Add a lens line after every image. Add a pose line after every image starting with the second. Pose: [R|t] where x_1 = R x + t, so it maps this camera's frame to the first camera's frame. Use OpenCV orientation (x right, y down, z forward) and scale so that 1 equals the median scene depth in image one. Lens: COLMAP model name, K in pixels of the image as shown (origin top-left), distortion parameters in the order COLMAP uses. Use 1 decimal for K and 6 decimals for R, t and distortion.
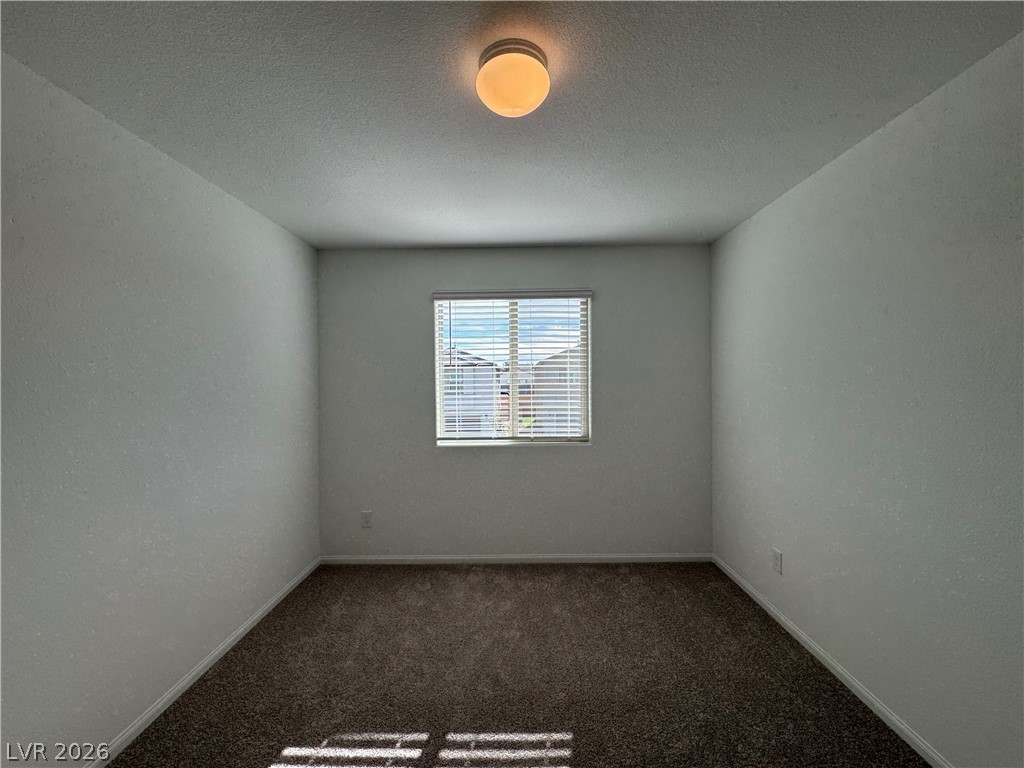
lens RADIAL K [[404.5, 0, 518.2], [0, 404.5, 386.7], [0, 0, 1]] dist [-0.006450, 0.000298]
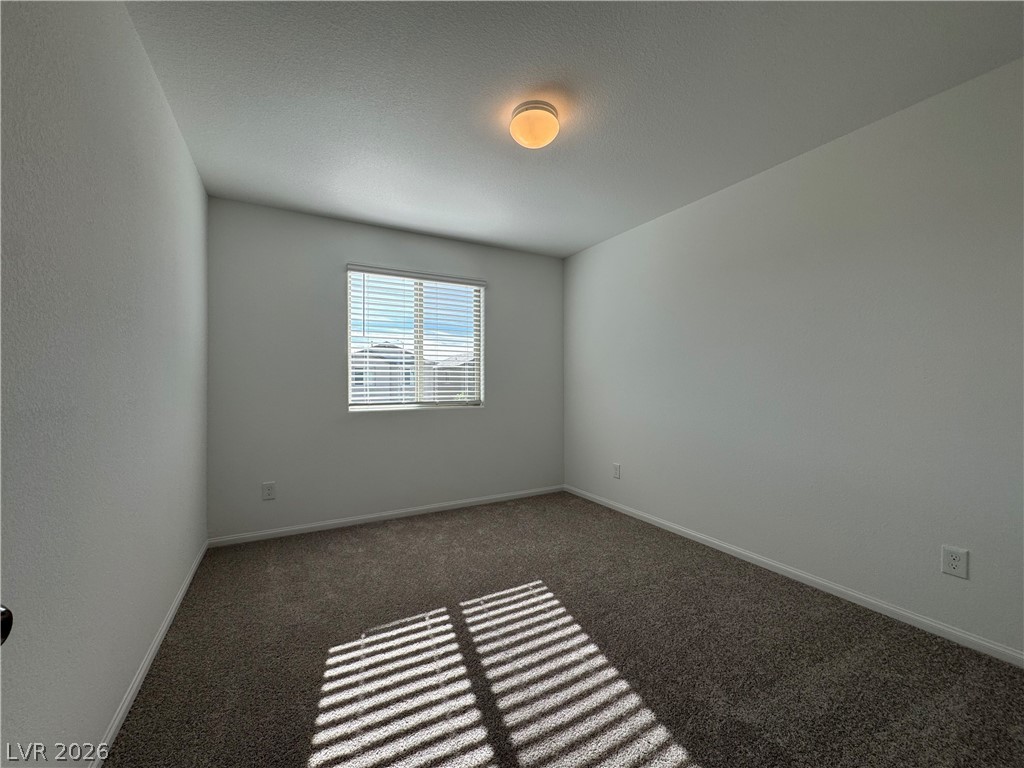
lens RADIAL K [[404.5, 0, 511.0], [0, 404.5, 392.3], [0, 0, 1]] dist [-0.006450, 0.000298]
pose [[0.869974, -0.002401, 0.493091, -0.356770], [0.005148, 0.999978, -0.004214, 0.105936], [-0.493070, 0.006205, 0.869968, -0.109326]]
